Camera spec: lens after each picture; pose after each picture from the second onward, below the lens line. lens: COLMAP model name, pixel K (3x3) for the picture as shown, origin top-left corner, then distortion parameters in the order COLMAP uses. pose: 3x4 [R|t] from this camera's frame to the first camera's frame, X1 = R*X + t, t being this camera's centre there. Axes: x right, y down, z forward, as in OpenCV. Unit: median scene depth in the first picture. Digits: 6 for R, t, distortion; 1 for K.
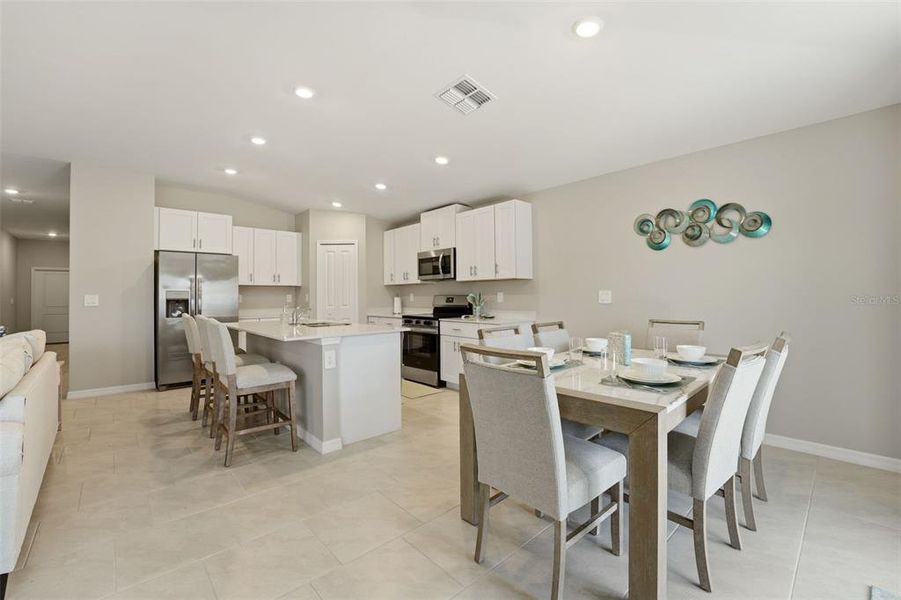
lens RADIAL K [[375.8, 0, 450.0], [0, 375.8, 293.5], [0, 0, 1]] dist [-0.021037, 0.000104]
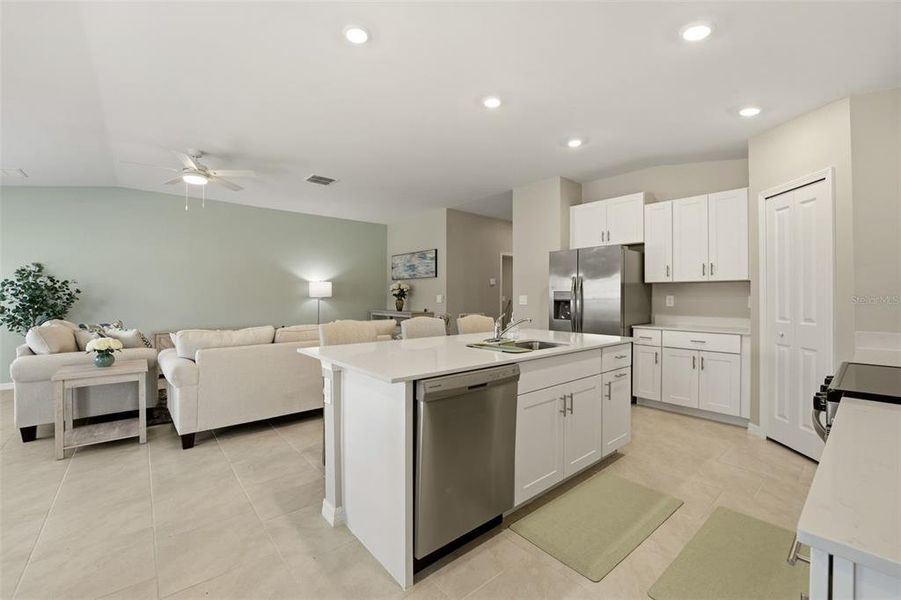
lens RADIAL K [[375.8, 0, 450.0], [0, 375.8, 293.5], [0, 0, 1]] dist [-0.021037, 0.000104]
pose [[-0.039745, 0.001439, -0.999209, 0.232228], [0.006109, 0.999981, 0.001197, -0.004802], [0.999191, -0.006057, -0.039753, 0.764260]]
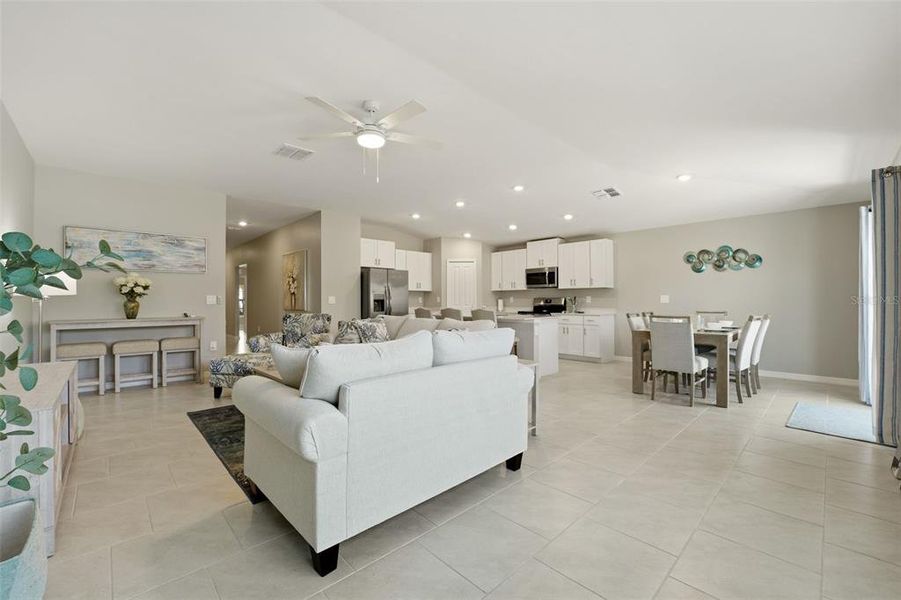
lens RADIAL K [[374.2, 0, 450.5], [0, 374.2, 300.0], [0, 0, 1]] dist [-0.018495, 0.000325]
pose [[0.999658, 0.004939, 0.025688, -0.489199], [-0.005063, 0.999976, 0.004762, 0.007994], [-0.025664, -0.004891, 0.999659, -0.538740]]
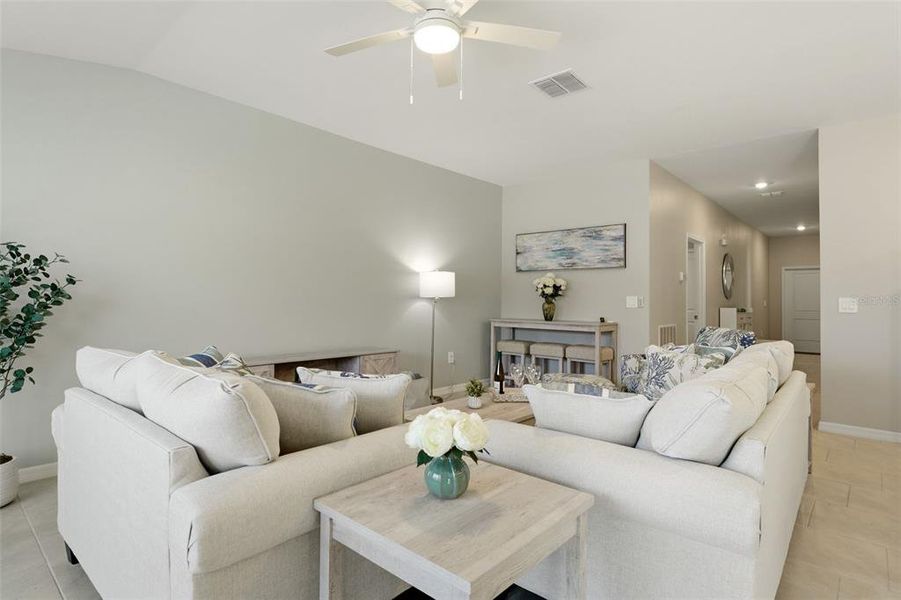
lens RADIAL K [[491.0, 0, 449.2], [0, 491.0, 285.9], [0, 0, 1]] dist [0.005472, 0.000067]
pose [[0.122496, -0.016773, -0.992327, -0.072165], [-0.003570, 0.999843, -0.017341, 0.000441], [0.992463, 0.005667, 0.122417, 0.068070]]
